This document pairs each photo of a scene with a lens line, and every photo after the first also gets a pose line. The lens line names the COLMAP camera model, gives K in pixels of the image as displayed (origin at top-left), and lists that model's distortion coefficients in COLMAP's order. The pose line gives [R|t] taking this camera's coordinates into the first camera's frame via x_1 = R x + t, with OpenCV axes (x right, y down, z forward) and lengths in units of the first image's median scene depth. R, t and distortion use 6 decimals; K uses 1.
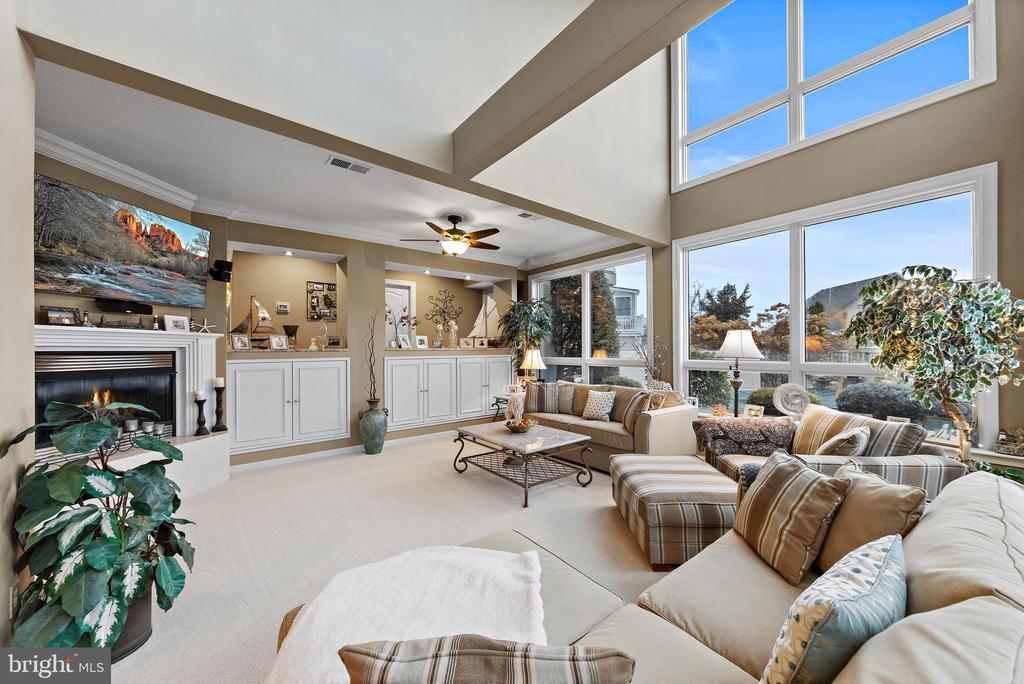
lens RADIAL K [[382.7, 0, 517.7], [0, 382.7, 341.3], [0, 0, 1]] dist [0.002640, 0.000418]
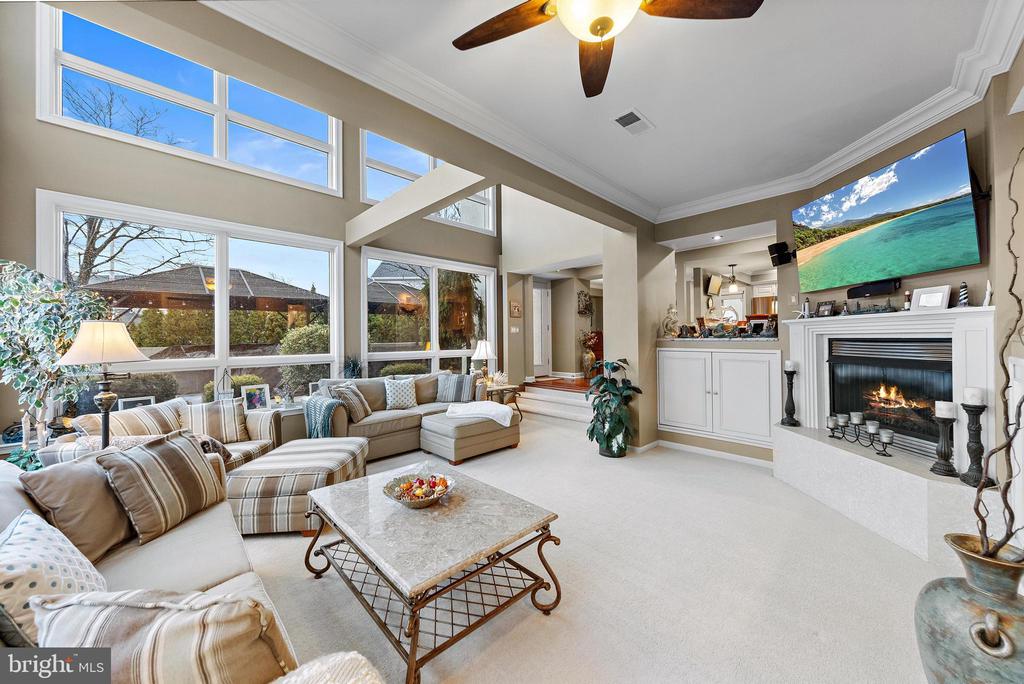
lens RADIAL K [[363.3, 0, 515.9], [0, 363.3, 337.5], [0, 0, 1]] dist [0.001501, 0.000091]
pose [[-0.994445, 0.015095, -0.104171, -0.097793], [0.017352, 0.999633, -0.020793, 0.029893], [0.103819, -0.022485, -0.994342, 1.976773]]
